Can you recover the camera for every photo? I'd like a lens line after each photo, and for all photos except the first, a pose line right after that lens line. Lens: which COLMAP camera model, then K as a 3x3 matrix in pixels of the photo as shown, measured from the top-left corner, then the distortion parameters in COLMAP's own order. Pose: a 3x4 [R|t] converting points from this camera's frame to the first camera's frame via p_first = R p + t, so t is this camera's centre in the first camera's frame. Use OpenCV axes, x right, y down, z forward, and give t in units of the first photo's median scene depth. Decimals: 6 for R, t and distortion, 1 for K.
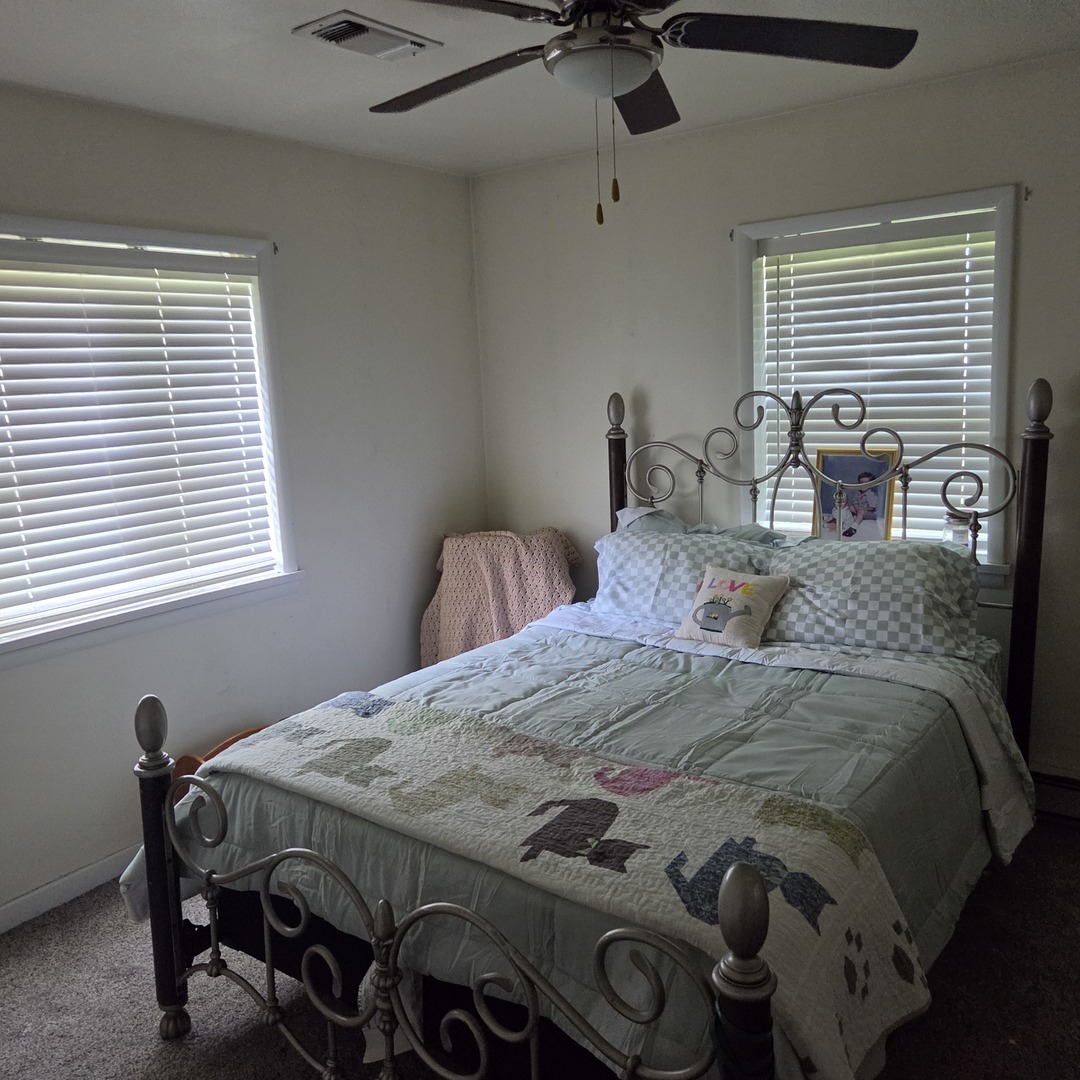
lens RADIAL K [[951.9, 0, 530.3], [0, 951.9, 560.6], [0, 0, 1]] dist [0.078125, -0.068154]
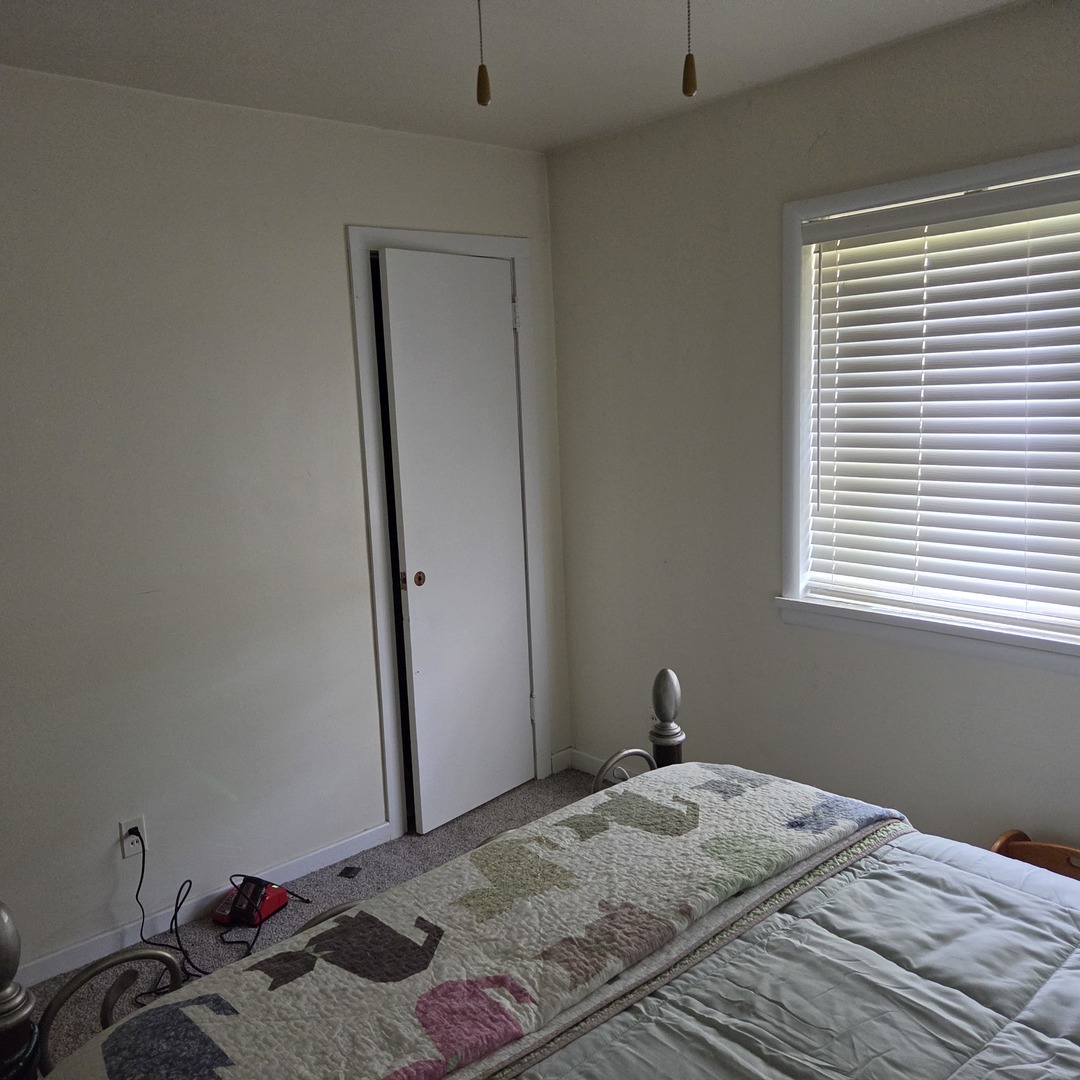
lens RADIAL K [[951.9, 0, 530.3], [0, 951.9, 560.6], [0, 0, 1]] dist [0.078125, -0.068154]
pose [[-0.190803, 0.234306, -0.953255, 0.578884], [-0.145194, 0.953678, 0.263472, -0.218491], [0.970831, 0.188678, -0.147944, 0.945288]]
